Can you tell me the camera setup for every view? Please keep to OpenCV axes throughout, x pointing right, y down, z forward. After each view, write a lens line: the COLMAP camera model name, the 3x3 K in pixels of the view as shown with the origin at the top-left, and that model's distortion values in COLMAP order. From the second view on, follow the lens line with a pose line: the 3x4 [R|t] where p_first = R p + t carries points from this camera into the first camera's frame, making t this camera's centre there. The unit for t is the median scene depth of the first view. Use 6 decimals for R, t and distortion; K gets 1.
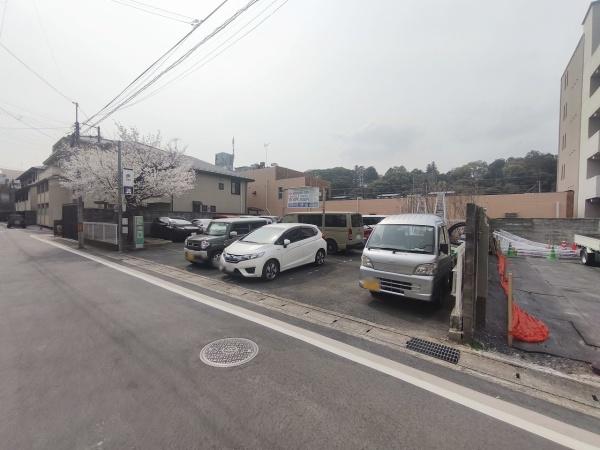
lens RADIAL K [[250.6, 0, 299.7], [0, 250.6, 219.9], [0, 0, 1]] dist [-0.006448, 0.000715]
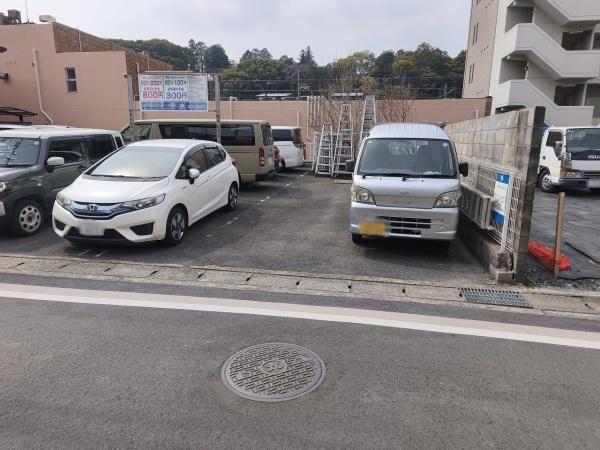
lens RADIAL K [[396.4, 0, 302.5], [0, 396.4, 214.2], [0, 0, 1]] dist [0.073877, -0.050115]
pose [[0.883804, -0.095061, 0.458099, -0.212268], [0.005889, 0.981324, 0.192274, 0.008577], [-0.467821, -0.167235, 0.867857, 0.093874]]
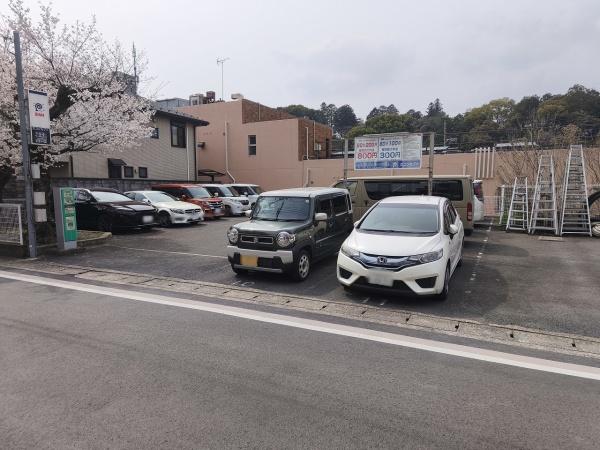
lens RADIAL K [[393.7, 0, 300.0], [0, 393.7, 225.0], [0, 0, 1]] dist [0.081693, -0.061054]
pose [[0.982362, -0.032356, 0.184168, -0.468718], [0.016367, 0.996014, 0.087686, -0.003433], [-0.186271, -0.083126, 0.978976, 0.159631]]
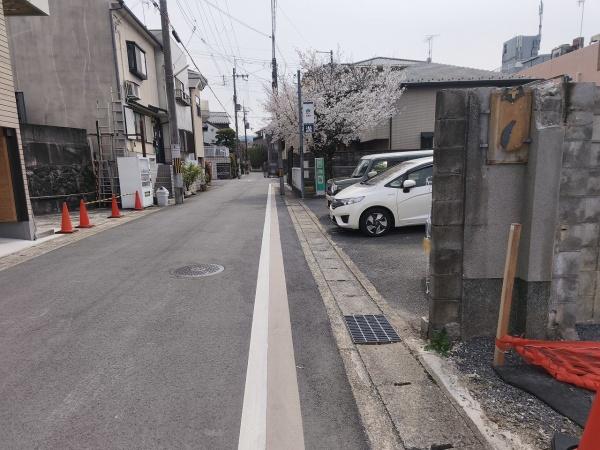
lens RADIAL K [[396.3, 0, 296.3], [0, 396.3, 227.2], [0, 0, 1]] dist [0.076160, -0.051826]
pose [[0.653360, 0.084046, -0.752368, 0.462289], [0.032371, 0.989808, 0.138681, 0.040021], [0.756355, -0.114963, 0.643980, 0.080564]]
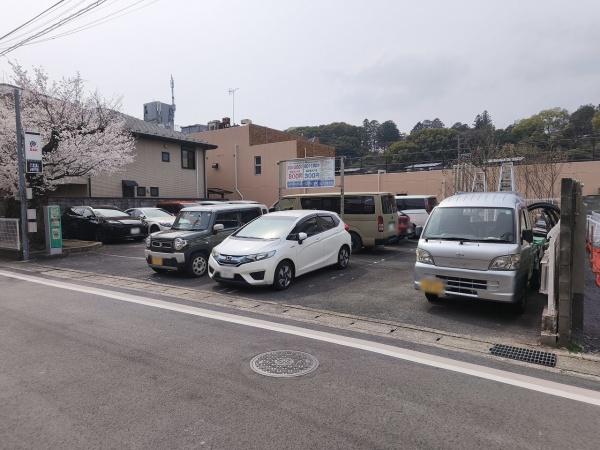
lens RADIAL K [[394.2, 0, 301.2], [0, 394.2, 226.8], [0, 0, 1]] dist [0.077087, -0.054600]
pose [[0.997762, -0.027230, 0.061066, -0.104219], [0.024218, 0.998479, 0.049530, 0.005852], [-0.062322, -0.047940, 0.996904, -0.100712]]
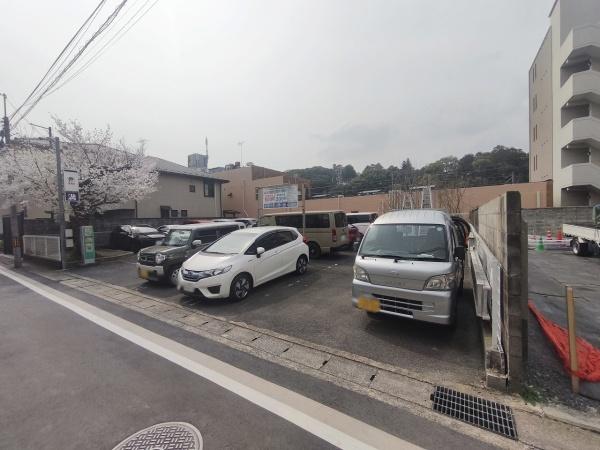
lens RADIAL K [[250.6, 0, 299.7], [0, 250.6, 219.9], [0, 0, 1]] dist [-0.006448, 0.000715]
pose [[0.996101, -0.044902, 0.075935, 0.016210], [0.044993, 0.998987, 0.000515, -0.005507], [-0.075881, 0.002904, 0.997113, 0.142478]]
